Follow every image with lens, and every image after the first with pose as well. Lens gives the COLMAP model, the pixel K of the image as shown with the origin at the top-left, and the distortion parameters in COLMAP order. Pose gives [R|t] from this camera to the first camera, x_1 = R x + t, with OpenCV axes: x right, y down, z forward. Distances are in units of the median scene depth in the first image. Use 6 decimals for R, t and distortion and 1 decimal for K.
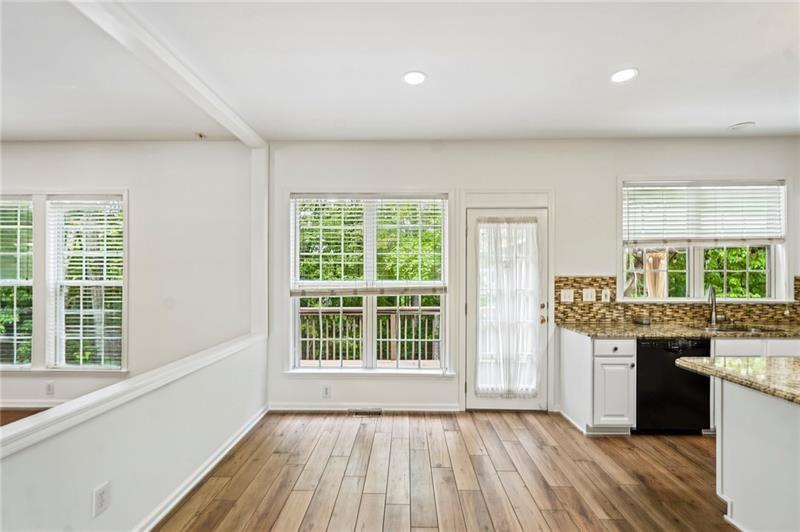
lens RADIAL K [[375.7, 0, 400.7], [0, 375.7, 273.2], [0, 0, 1]] dist [-0.004751, 0.000832]
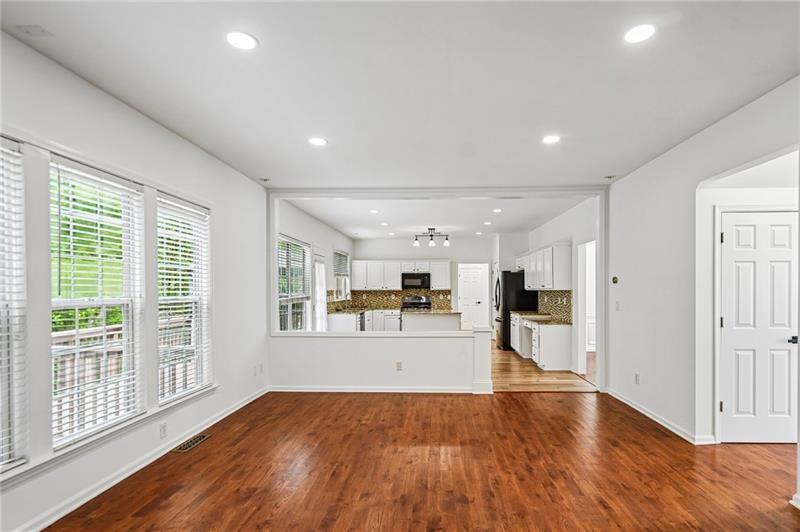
lens RADIAL K [[417.0, 0, 426.4], [0, 417.0, 287.4], [0, 0, 1]] dist [-0.002370, 0.001441]
pose [[0.013053, 0.005491, 0.999900, -1.794144], [0.001563, 0.999984, -0.005512, 0.007377], [-0.999914, 0.001635, 0.013044, 0.420566]]
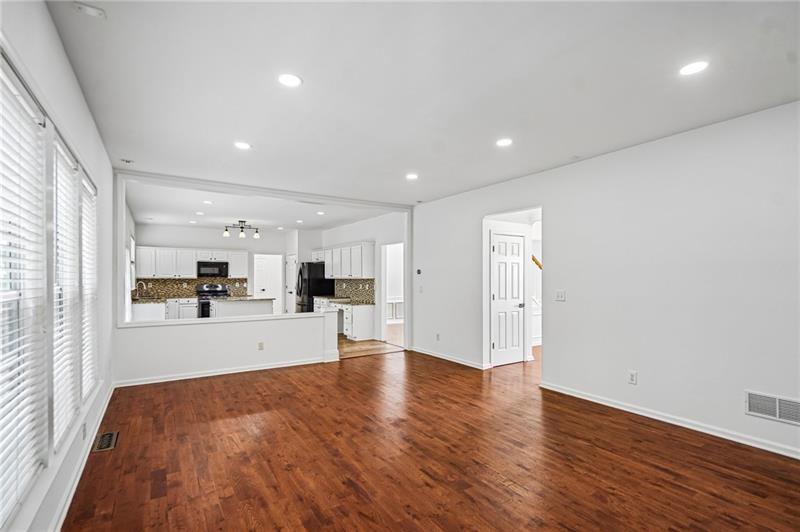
lens RADIAL K [[375.7, 0, 401.6], [0, 375.7, 279.4], [0, 0, 1]] dist [-0.004751, 0.000832]
pose [[-0.556862, -0.003271, 0.830599, -1.865854], [-0.000971, 0.999994, 0.003287, 0.006841], [-0.830605, 0.001023, -0.556862, 0.889842]]
